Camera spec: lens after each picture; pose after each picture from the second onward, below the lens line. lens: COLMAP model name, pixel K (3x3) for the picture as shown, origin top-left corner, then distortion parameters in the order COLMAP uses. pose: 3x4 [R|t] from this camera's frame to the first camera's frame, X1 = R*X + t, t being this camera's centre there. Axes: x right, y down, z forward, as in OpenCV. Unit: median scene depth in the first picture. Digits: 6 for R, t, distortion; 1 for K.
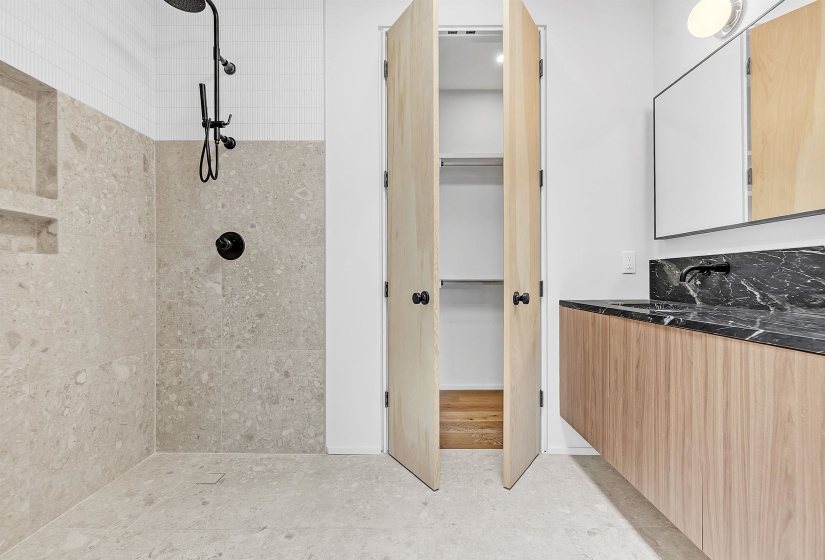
lens RADIAL K [[361.8, 0, 413.4], [0, 361.8, 279.7], [0, 0, 1]] dist [-0.005158, 0.000805]
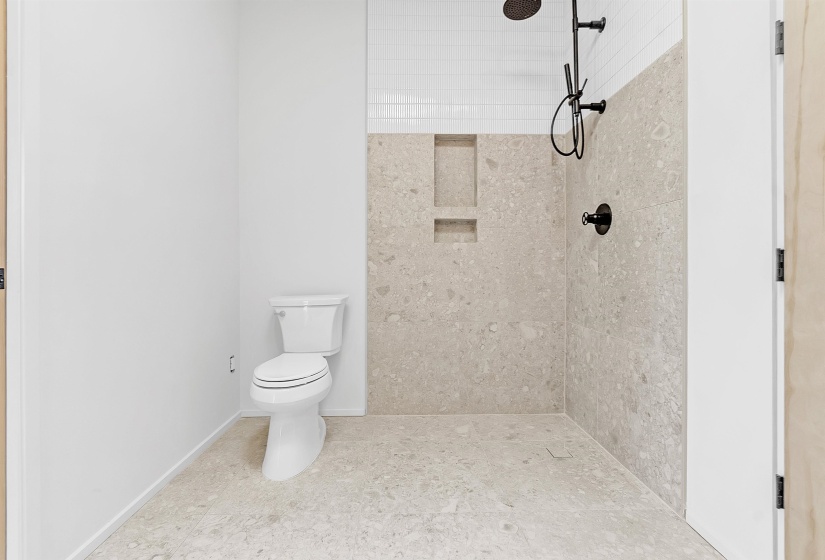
lens RADIAL K [[361.8, 0, 414.5], [0, 361.8, 270.5], [0, 0, 1]] dist [-0.005158, 0.000805]
pose [[0.041950, 0.002686, -0.999116, 0.425419], [-0.000572, 0.999996, 0.002665, 0.036431], [0.999120, 0.000459, 0.041952, 0.538609]]
